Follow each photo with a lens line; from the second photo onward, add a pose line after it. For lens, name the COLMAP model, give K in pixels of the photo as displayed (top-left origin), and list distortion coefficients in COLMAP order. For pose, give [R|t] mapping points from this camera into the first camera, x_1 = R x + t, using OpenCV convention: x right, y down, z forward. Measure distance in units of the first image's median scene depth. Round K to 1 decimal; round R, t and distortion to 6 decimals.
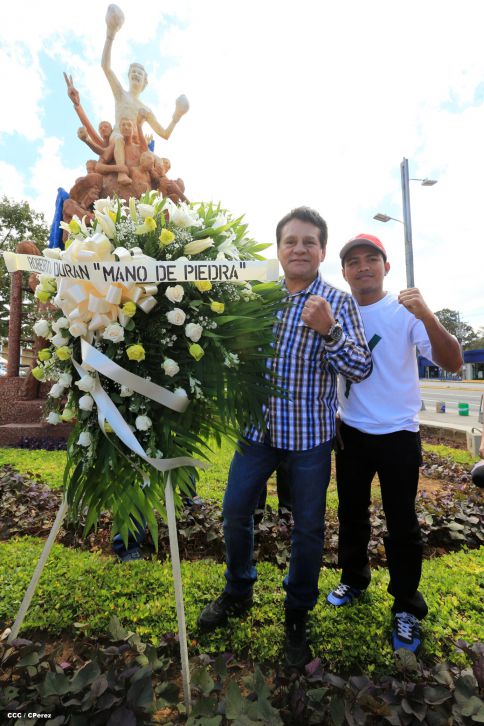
lens RADIAL K [[315.5, 0, 242.0], [0, 315.5, 363.0], [0, 0, 1]] dist [-0.014439, 0.000759]
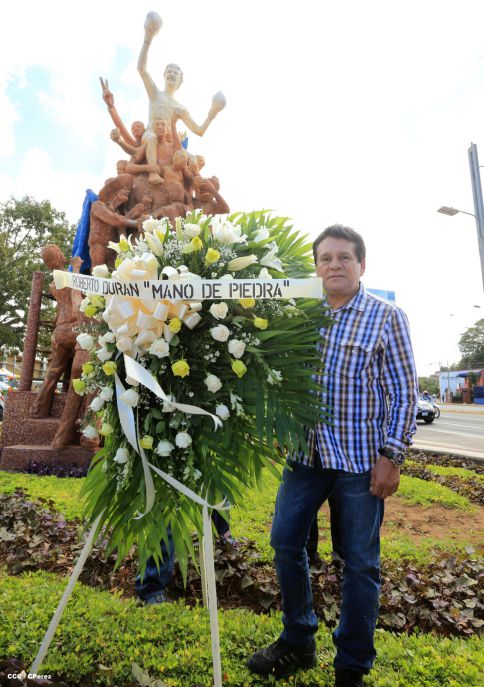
lens RADIAL K [[398.6, 0, 241.8], [0, 398.6, 328.6], [0, 0, 1]] dist [-0.003535, 0.000846]
pose [[0.995544, 0.005111, -0.094160, -0.016168], [-0.017005, 0.991890, -0.125954, -0.000360], [0.092752, 0.126994, 0.987557, -0.216683]]
